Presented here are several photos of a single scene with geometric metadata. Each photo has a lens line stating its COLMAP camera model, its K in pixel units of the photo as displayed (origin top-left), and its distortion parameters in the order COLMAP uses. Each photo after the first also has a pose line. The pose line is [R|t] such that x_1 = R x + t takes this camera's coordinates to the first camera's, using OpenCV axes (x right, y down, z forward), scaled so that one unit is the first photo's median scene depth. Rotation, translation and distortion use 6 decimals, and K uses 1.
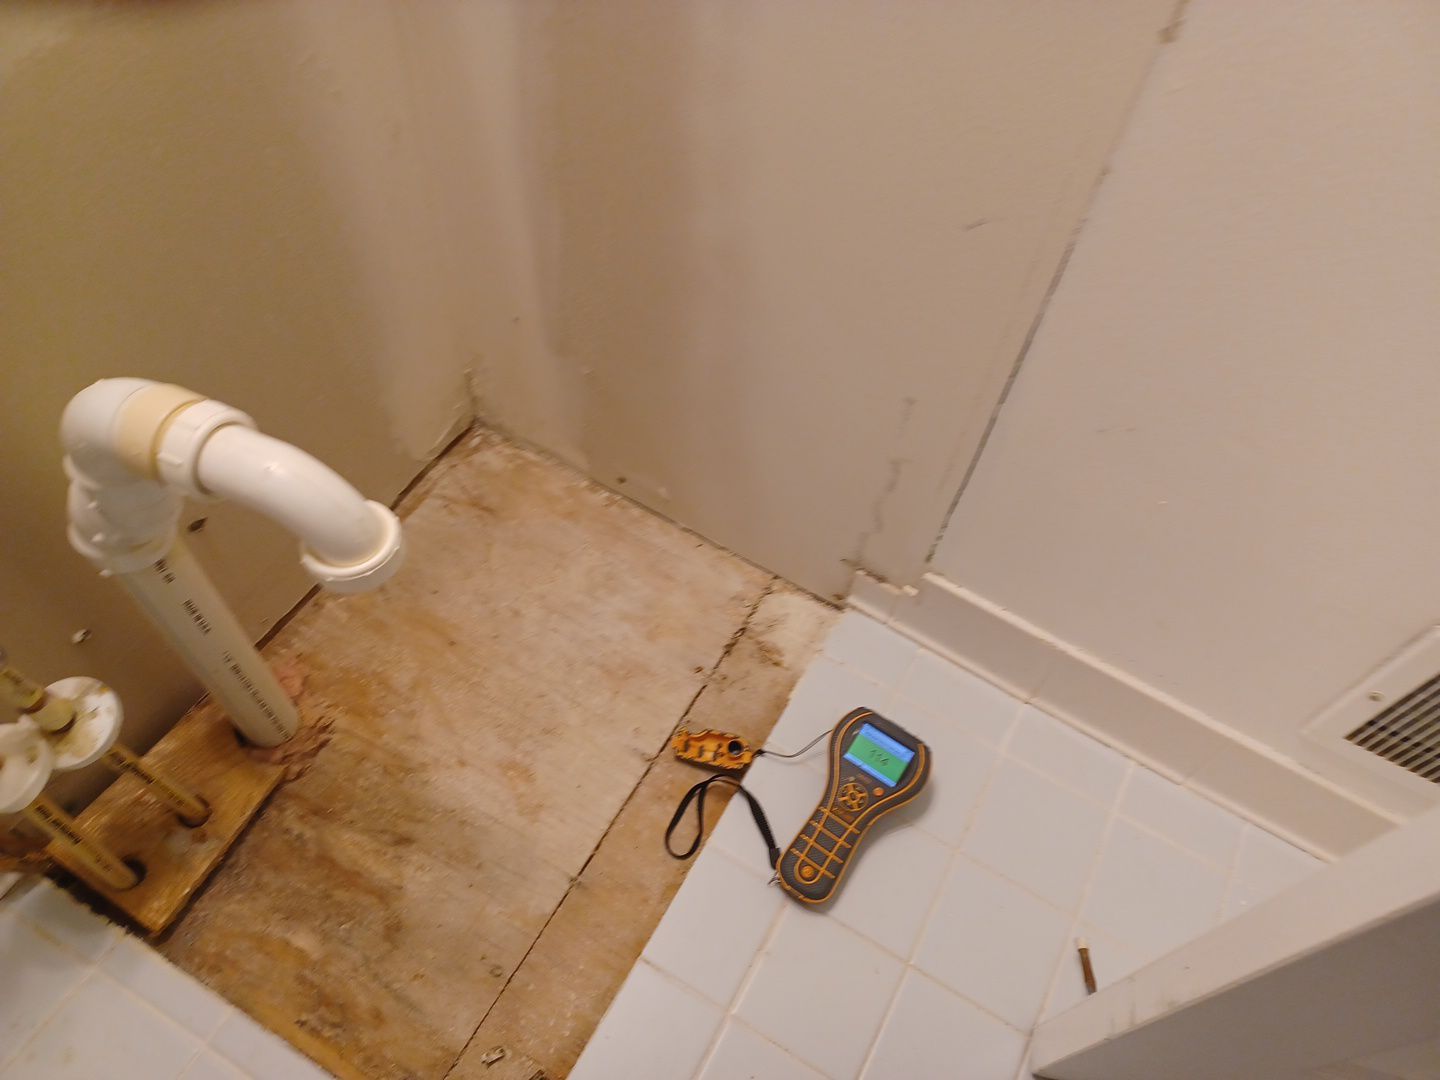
lens RADIAL K [[1044.4, 0, 721.3], [0, 1044.4, 564.5], [0, 0, 1]] dist [0.034117, -0.034917]
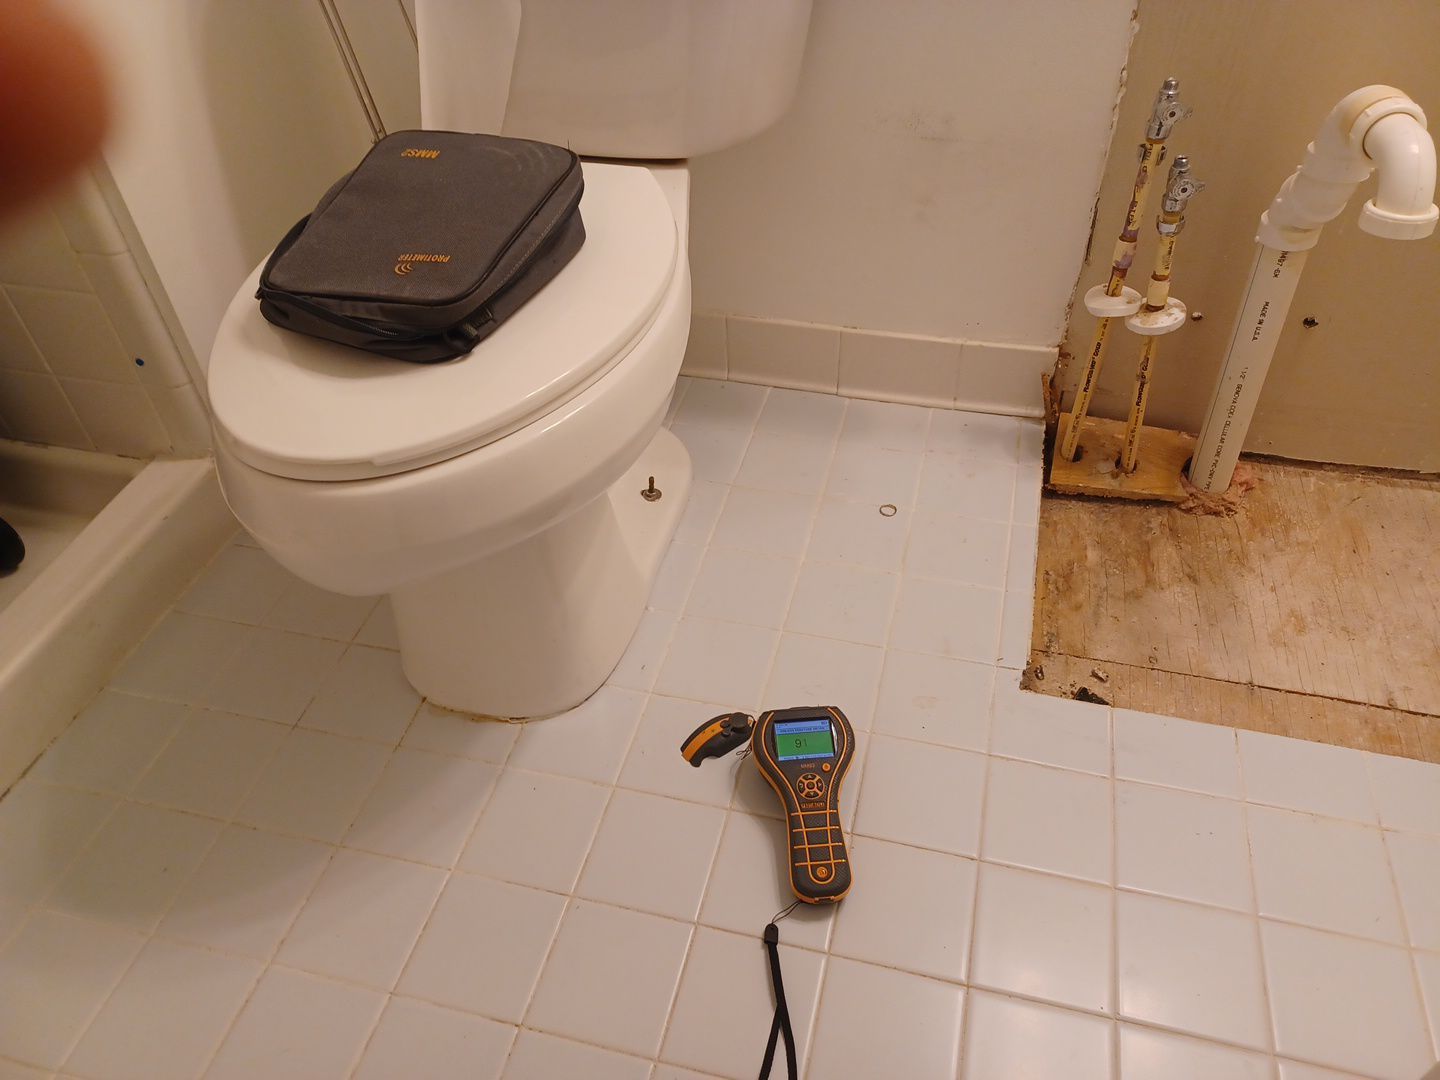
lens RADIAL K [[1044.4, 0, 721.1], [0, 1044.4, 548.2], [0, 0, 1]] dist [0.034117, -0.034917]
pose [[0.251135, 0.579629, -0.775217, 0.536526], [-0.783205, 0.592298, 0.189138, 0.459132], [0.568789, 0.559655, 0.602715, -0.124643]]
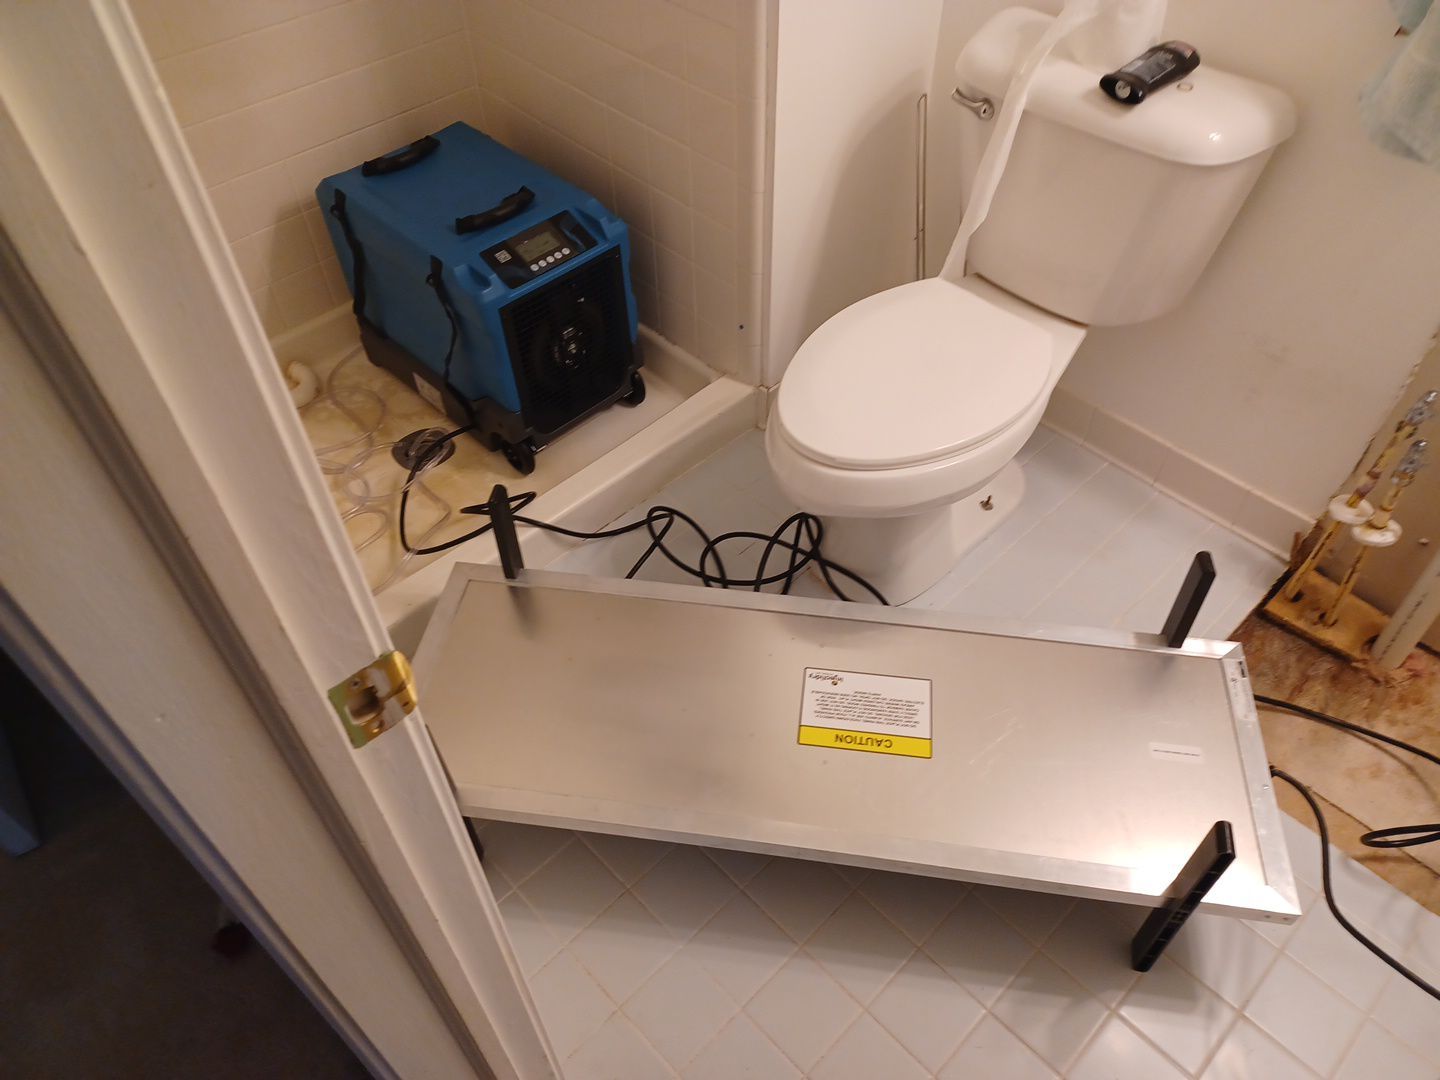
lens RADIAL K [[1044.4, 0, 715.7], [0, 1044.4, 537.3], [0, 0, 1]] dist [0.034117, -0.034917]
pose [[-0.284554, 0.638724, -0.714885, 1.123081], [-0.819654, 0.224650, 0.526973, 0.098732], [0.497189, 0.735910, 0.459607, -0.588266]]
